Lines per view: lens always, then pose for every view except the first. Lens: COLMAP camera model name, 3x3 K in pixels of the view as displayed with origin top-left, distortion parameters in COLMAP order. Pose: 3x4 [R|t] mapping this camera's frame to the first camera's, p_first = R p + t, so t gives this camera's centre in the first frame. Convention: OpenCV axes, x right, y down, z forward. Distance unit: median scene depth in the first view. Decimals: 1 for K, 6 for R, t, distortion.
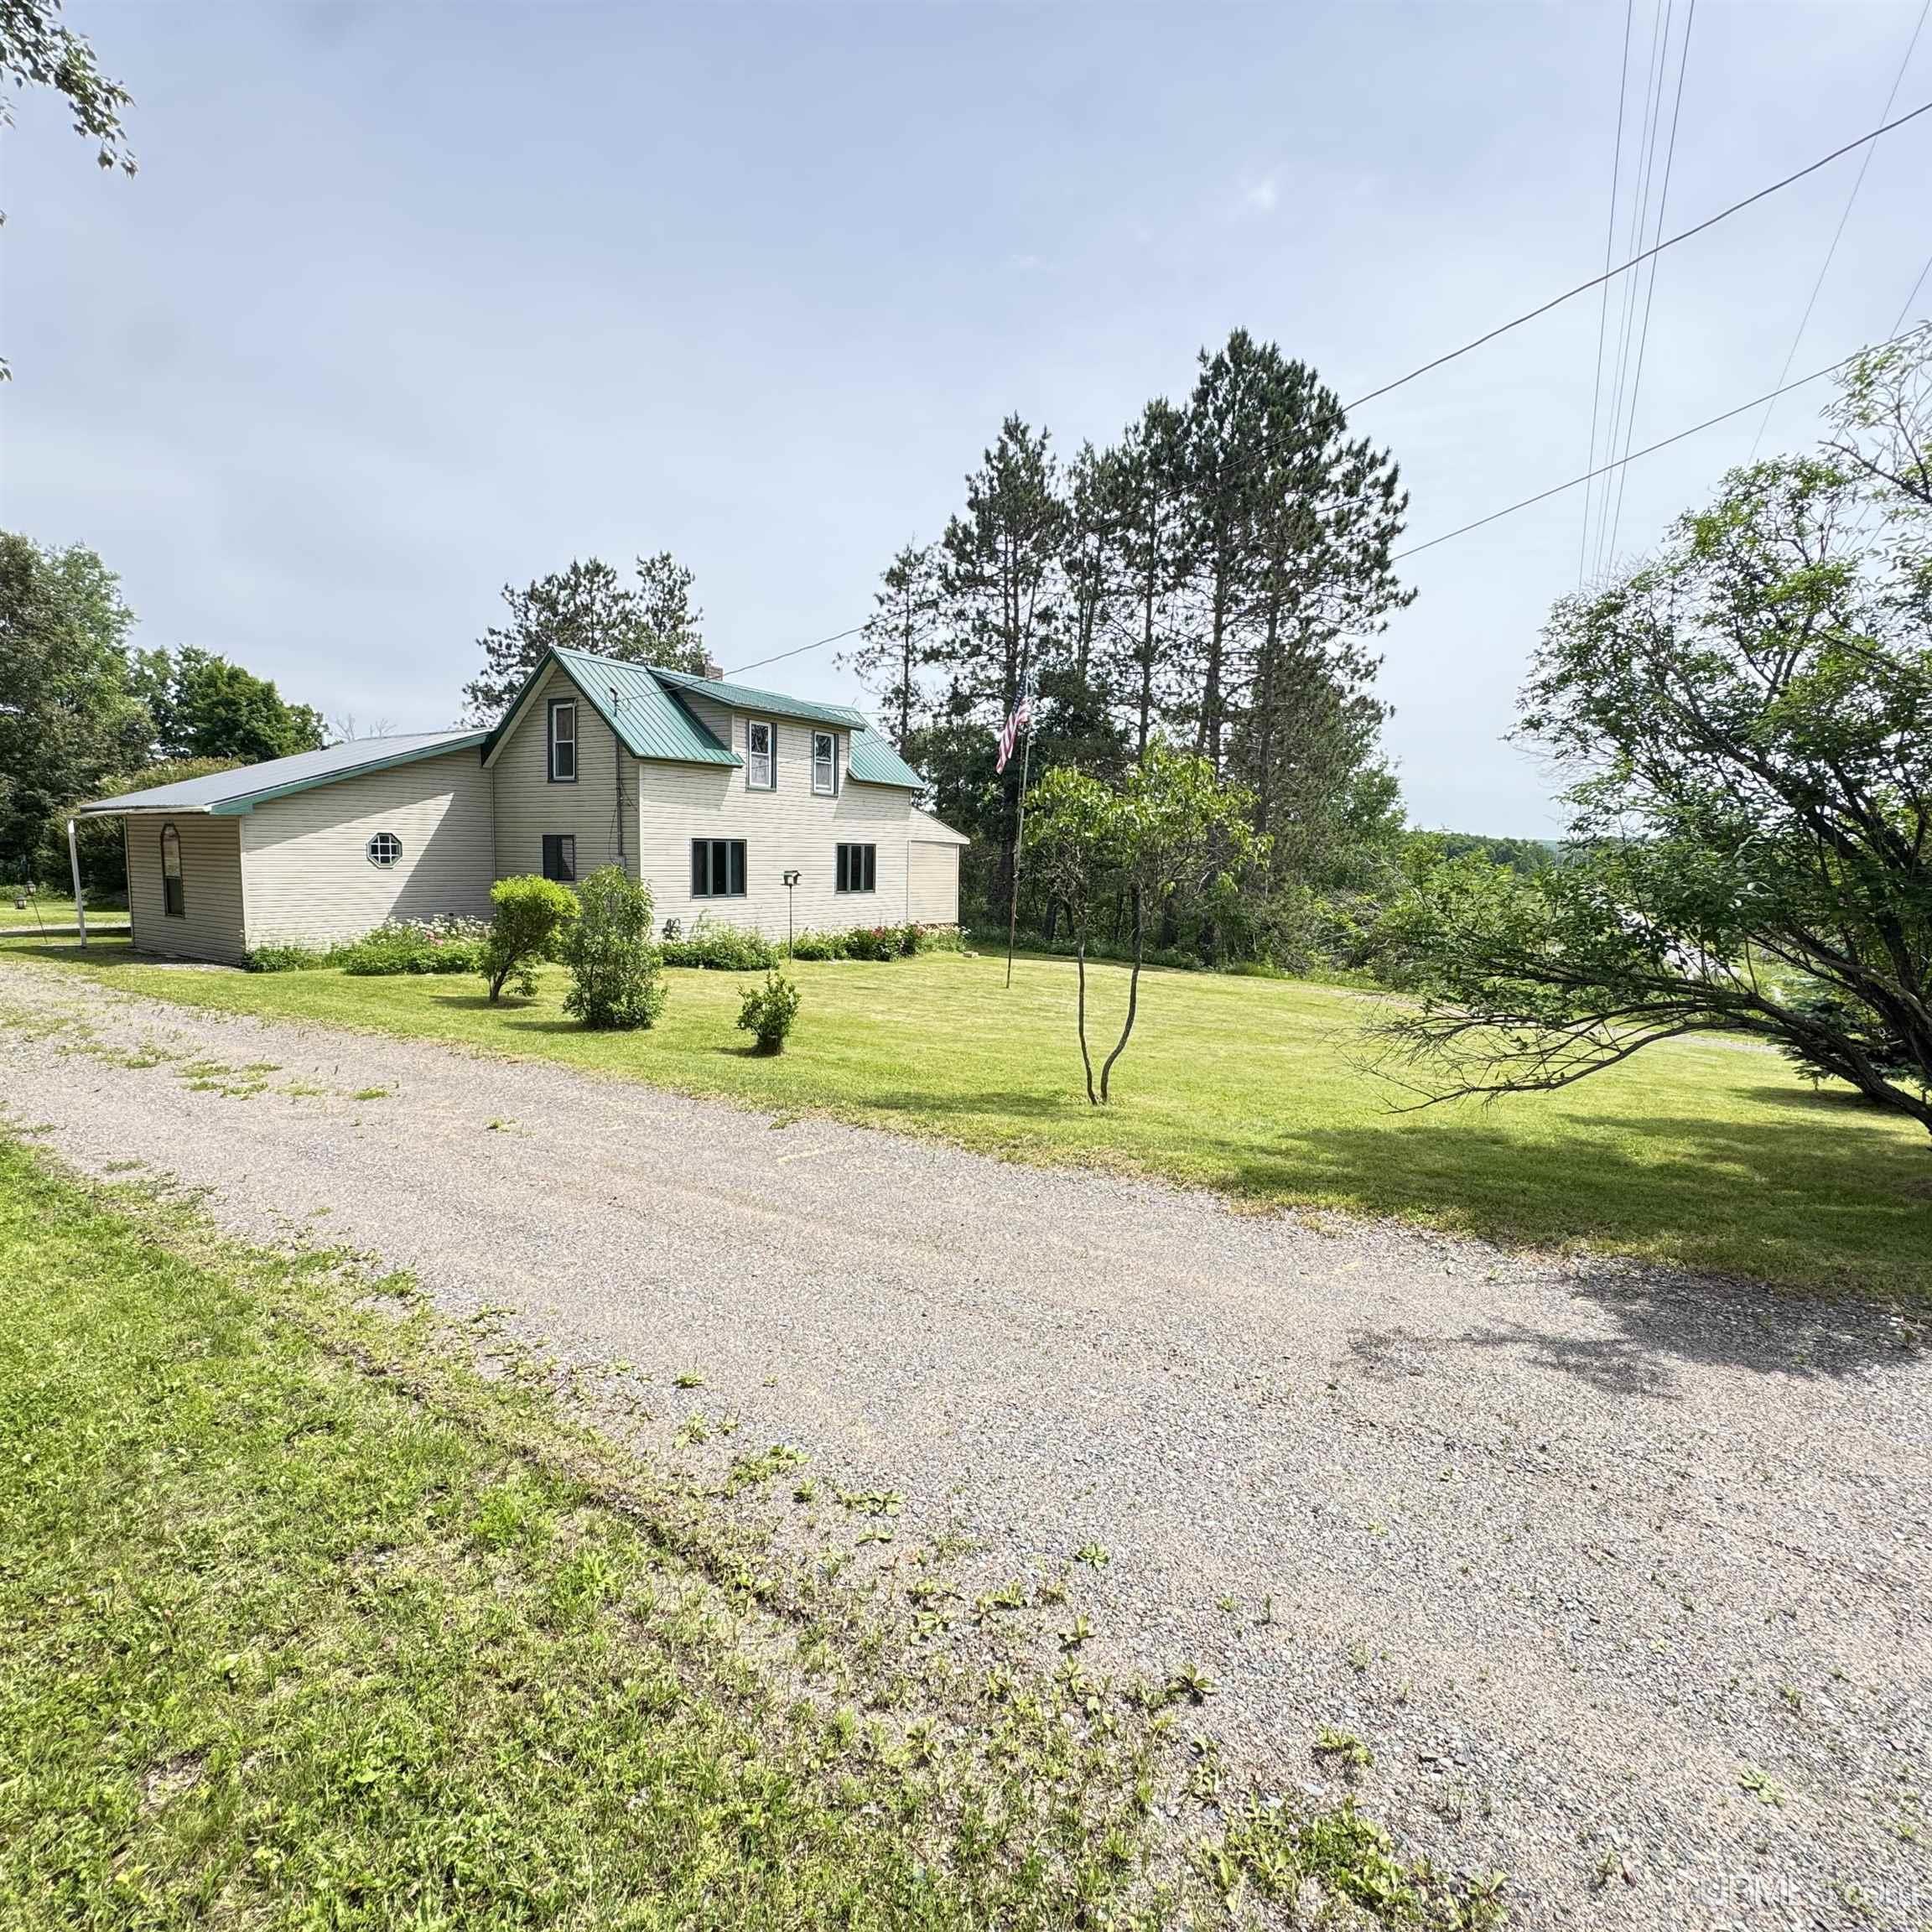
lens RADIAL K [[1030.8, 0, 961.4], [0, 1030.8, 962.7], [0, 0, 1]] dist [-0.007354, 0.001555]
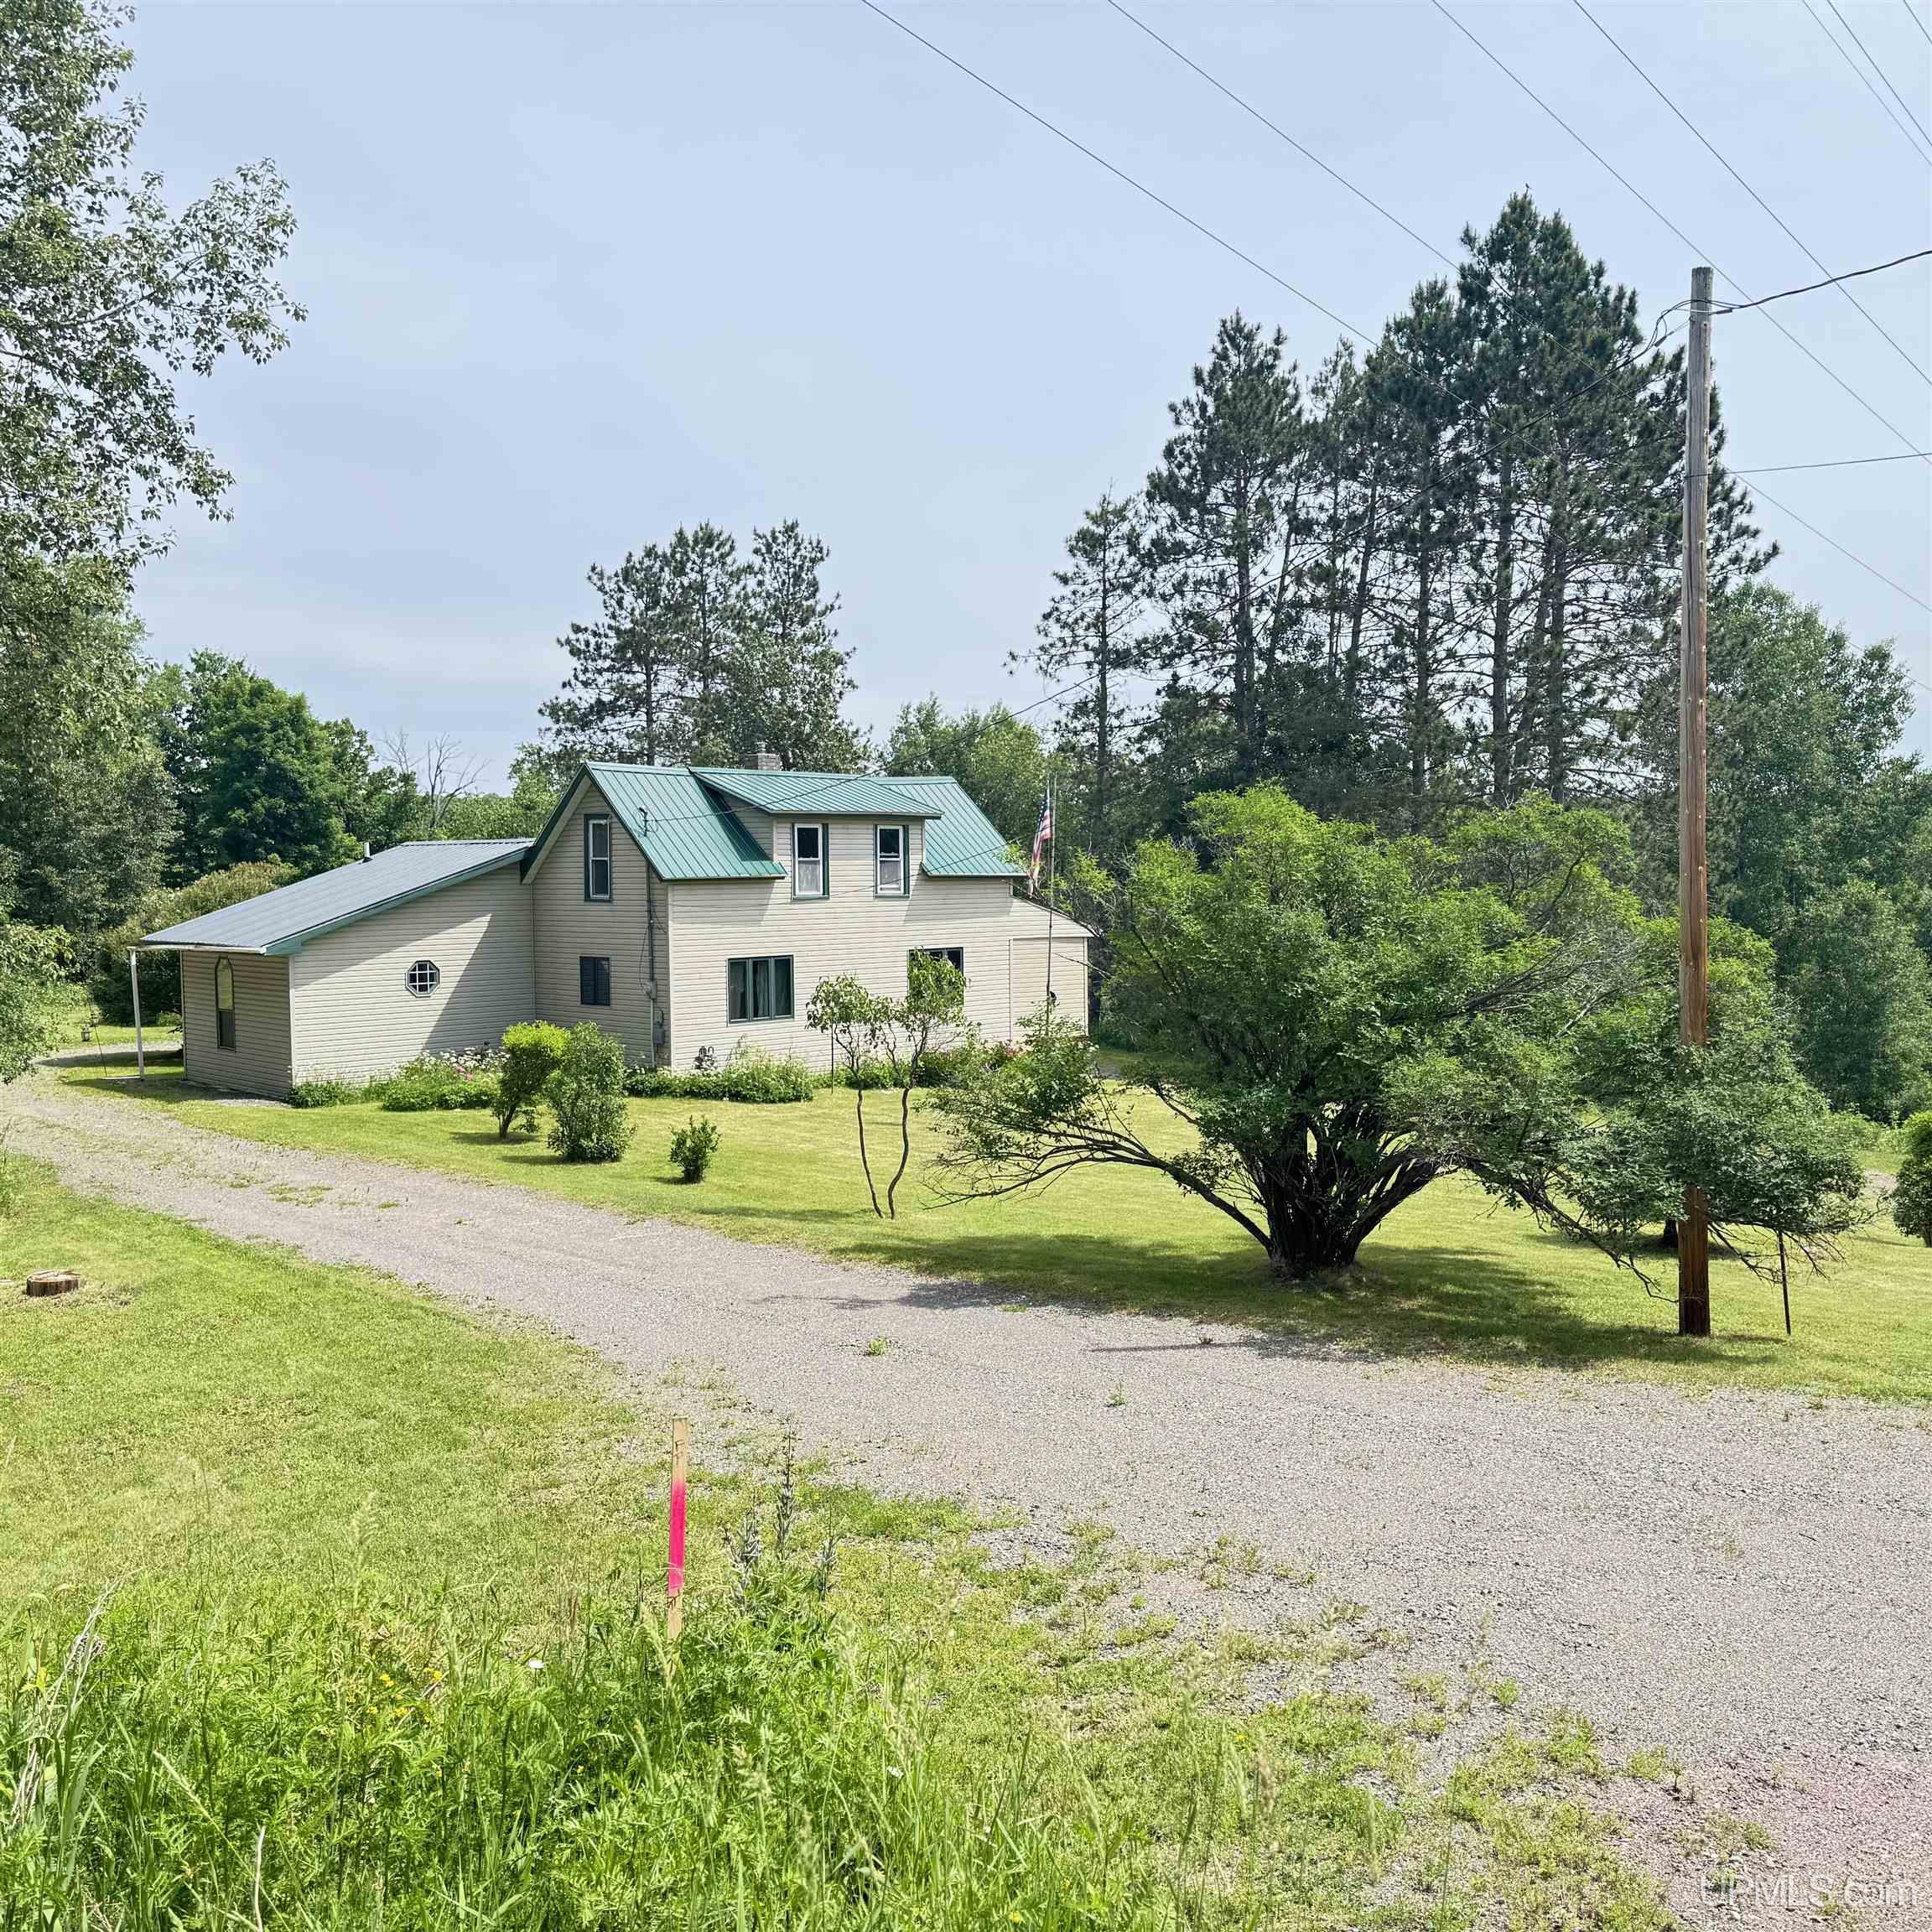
lens RADIAL K [[1803.7, 0, 970.7], [0, 1803.7, 972.3], [0, 0, 1]] dist [0.083357, 0.000000]
pose [[0.972543, -0.016057, -0.232170, 0.308494], [0.004484, 0.998725, -0.050288, -0.024657], [0.232681, 0.047867, 0.971374, -0.493795]]
